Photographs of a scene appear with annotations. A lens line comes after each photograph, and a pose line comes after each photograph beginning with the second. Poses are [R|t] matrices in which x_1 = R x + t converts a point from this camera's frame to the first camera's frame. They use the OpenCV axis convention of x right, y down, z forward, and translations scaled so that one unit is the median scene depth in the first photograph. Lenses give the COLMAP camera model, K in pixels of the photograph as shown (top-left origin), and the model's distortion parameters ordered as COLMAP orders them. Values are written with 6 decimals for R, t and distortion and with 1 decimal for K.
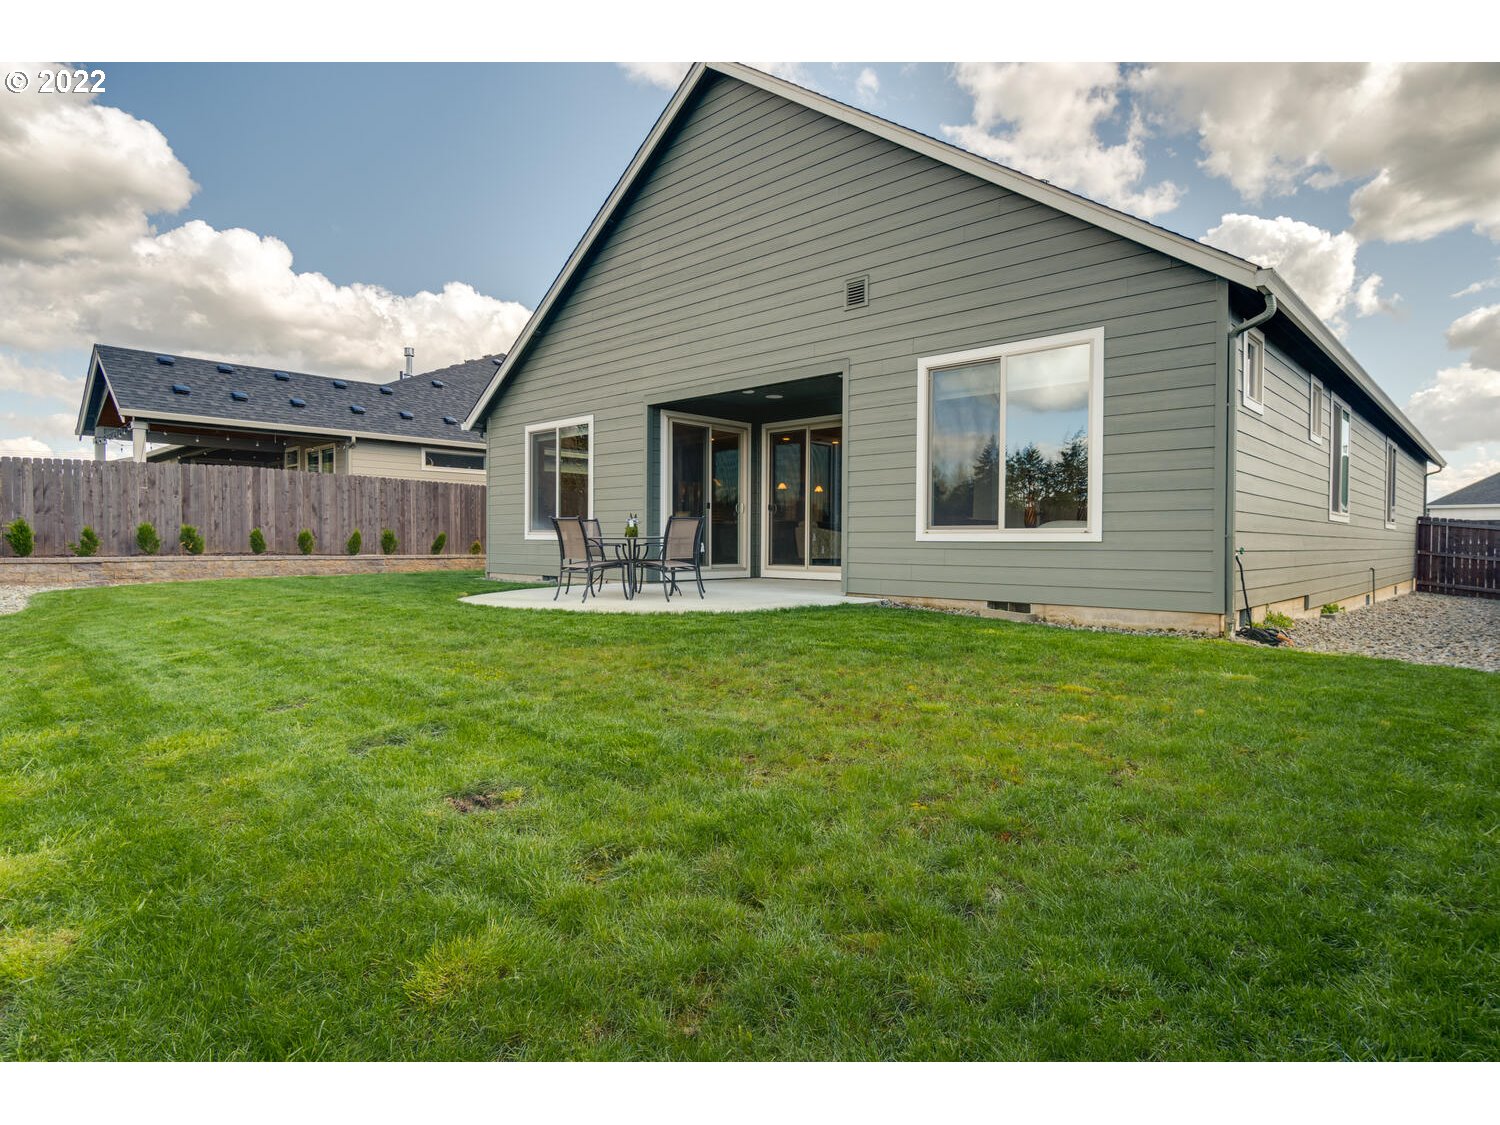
lens RADIAL K [[807.3, 0, 749.0], [0, 807.3, 559.3], [0, 0, 1]] dist [0.005957, 0.001556]
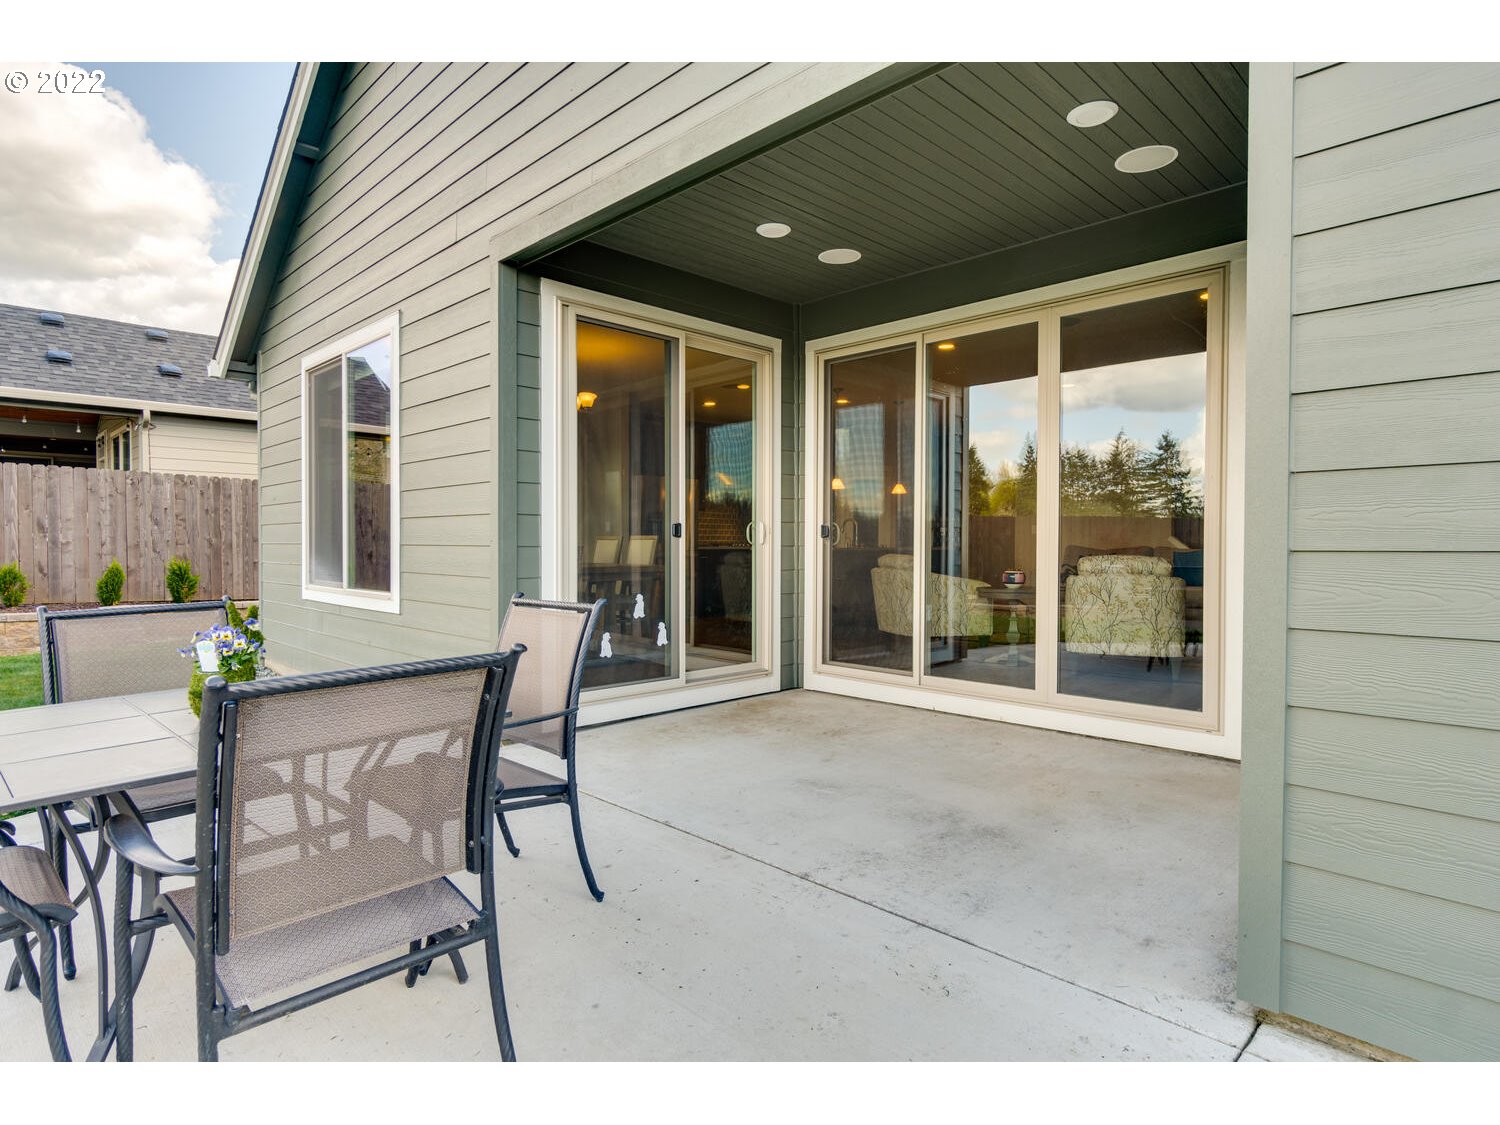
lens RADIAL K [[807.0, 0, 754.6], [0, 807.0, 552.1], [0, 0, 1]] dist [-0.001691, -0.000454]
pose [[0.999682, -0.001652, -0.025151, -0.000858], [0.001307, 0.999905, -0.013733, -0.035043], [0.025172, 0.013696, 0.999589, 0.422414]]
